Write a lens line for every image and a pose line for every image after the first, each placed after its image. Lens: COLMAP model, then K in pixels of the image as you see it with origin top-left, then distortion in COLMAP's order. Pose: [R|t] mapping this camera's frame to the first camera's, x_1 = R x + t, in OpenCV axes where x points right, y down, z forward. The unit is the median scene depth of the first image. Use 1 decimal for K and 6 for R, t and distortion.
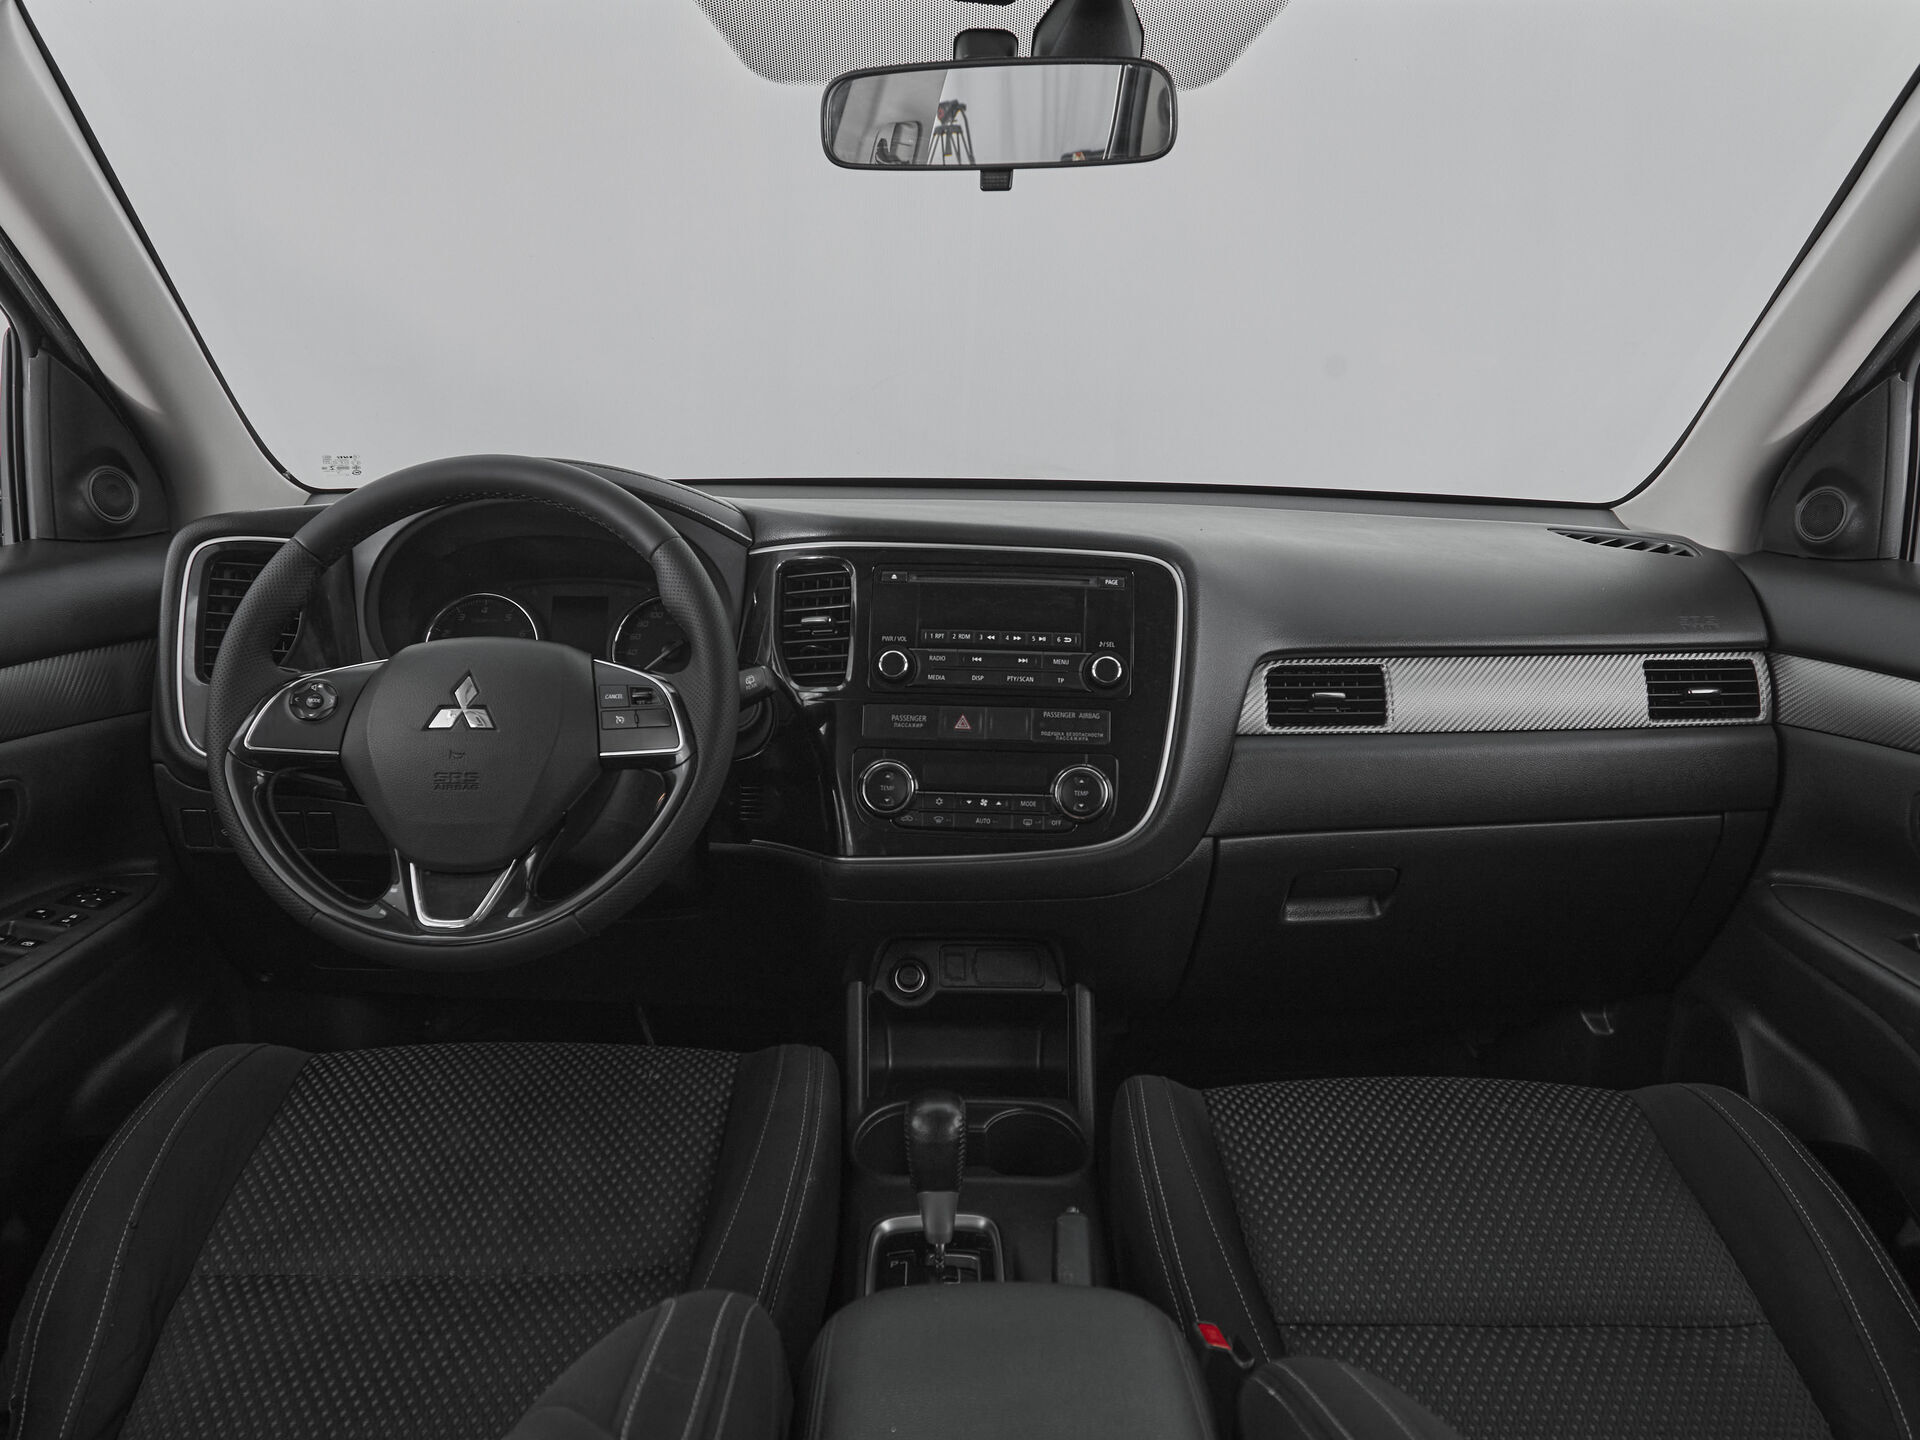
lens RADIAL K [[1168.3, 0, 901.0], [0, 1168.3, 711.0], [0, 0, 1]] dist [0.002162, 0.001598]
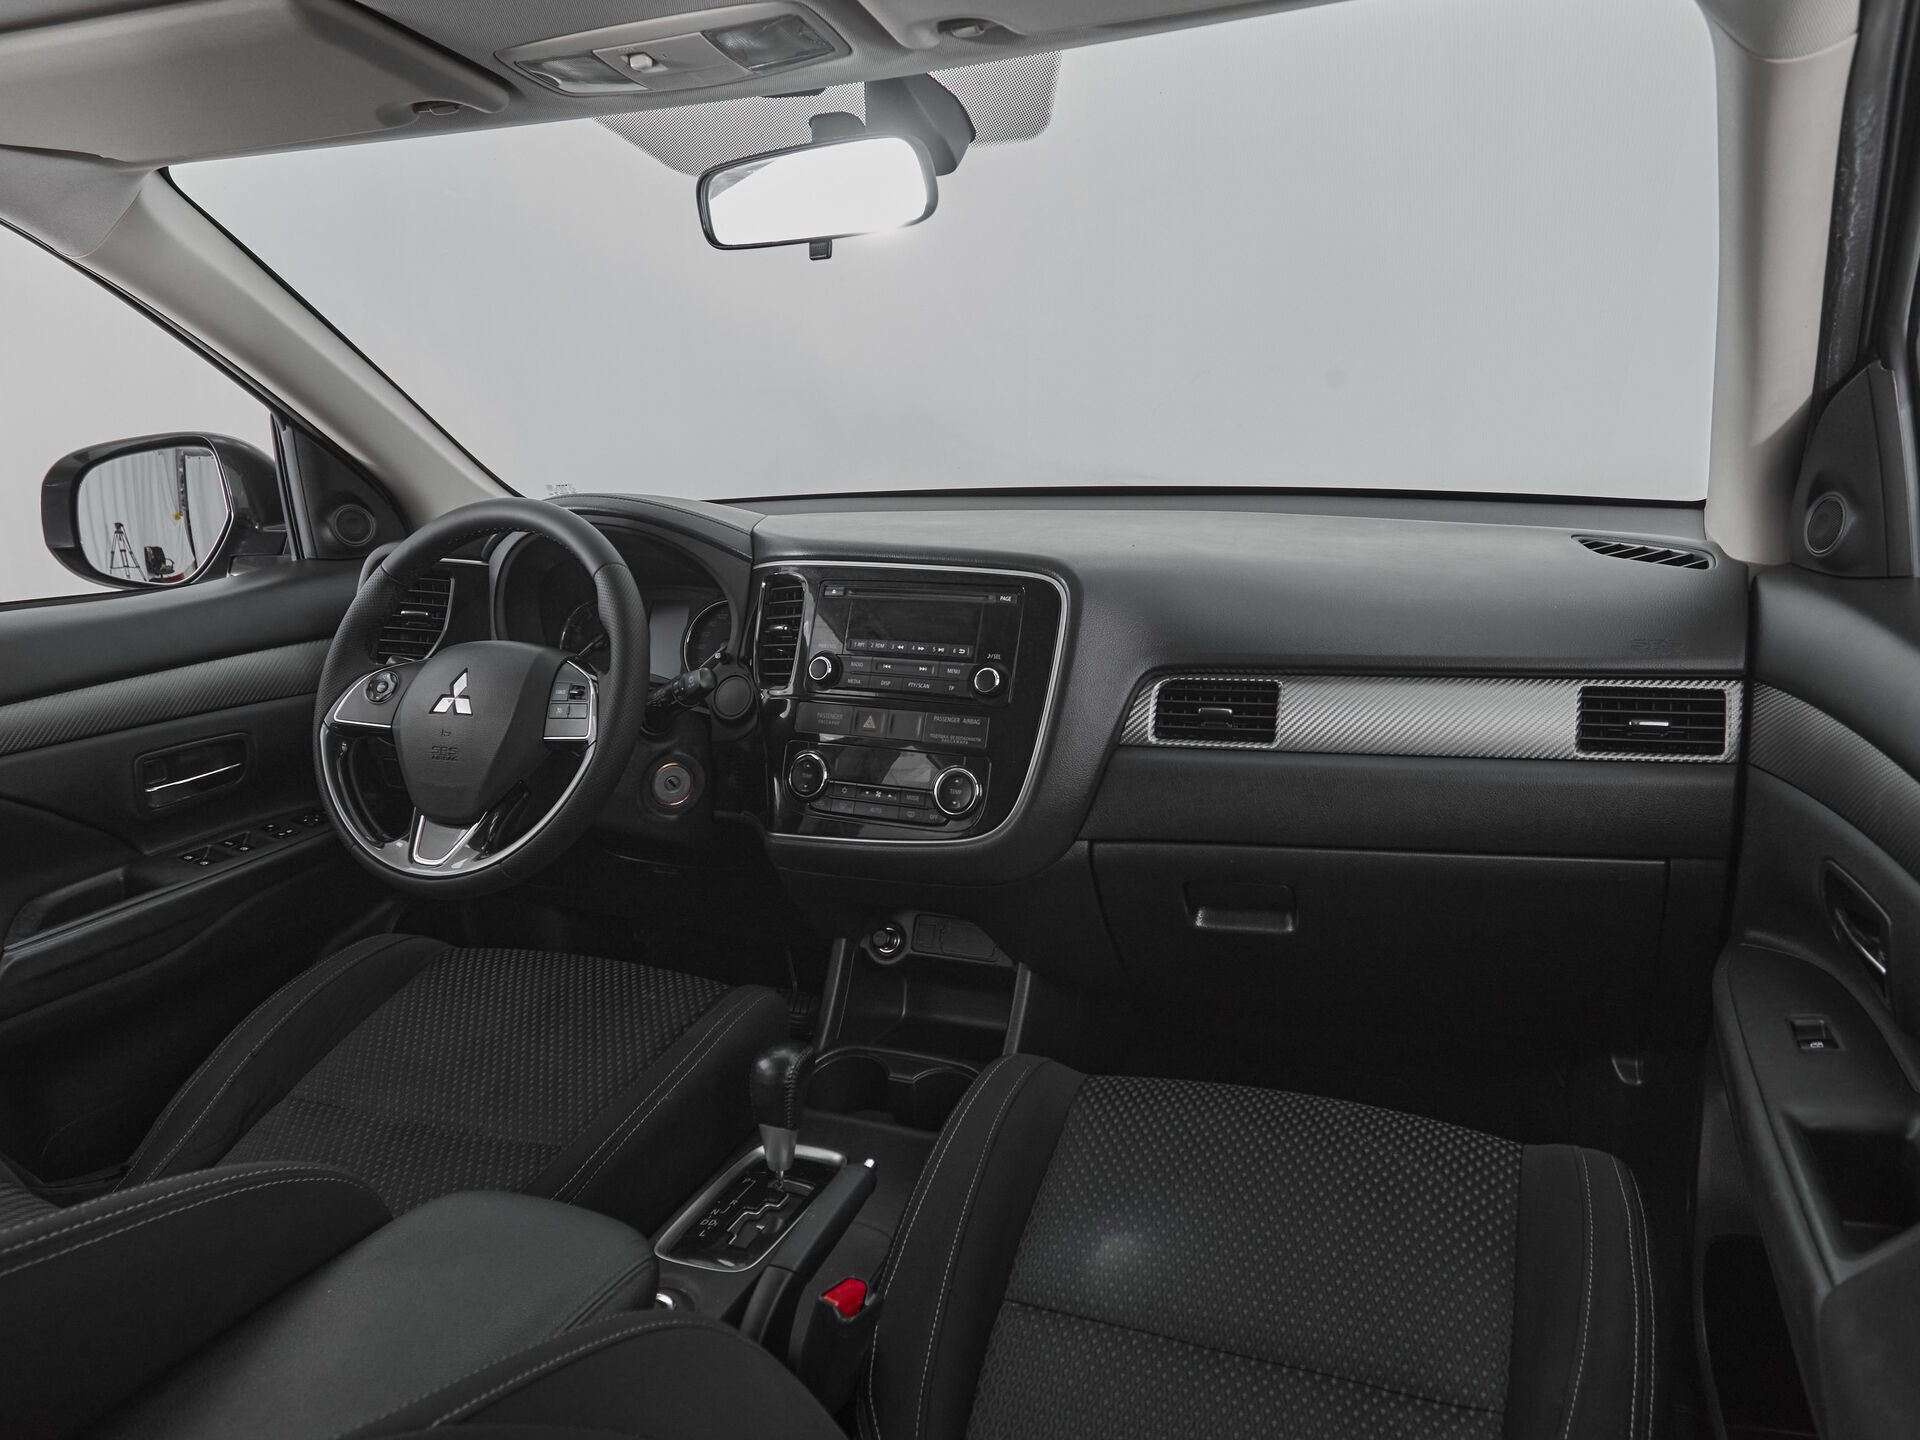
lens RADIAL K [[1065.9, 0, 996.3], [0, 1065.9, 694.5], [0, 0, 1]] dist [0.003441, 0.001705]
pose [[0.946557, 0.036997, -0.320407, 0.493434], [-0.030074, 0.999196, 0.026529, -0.047491], [0.321131, -0.015476, 0.946908, 0.059813]]
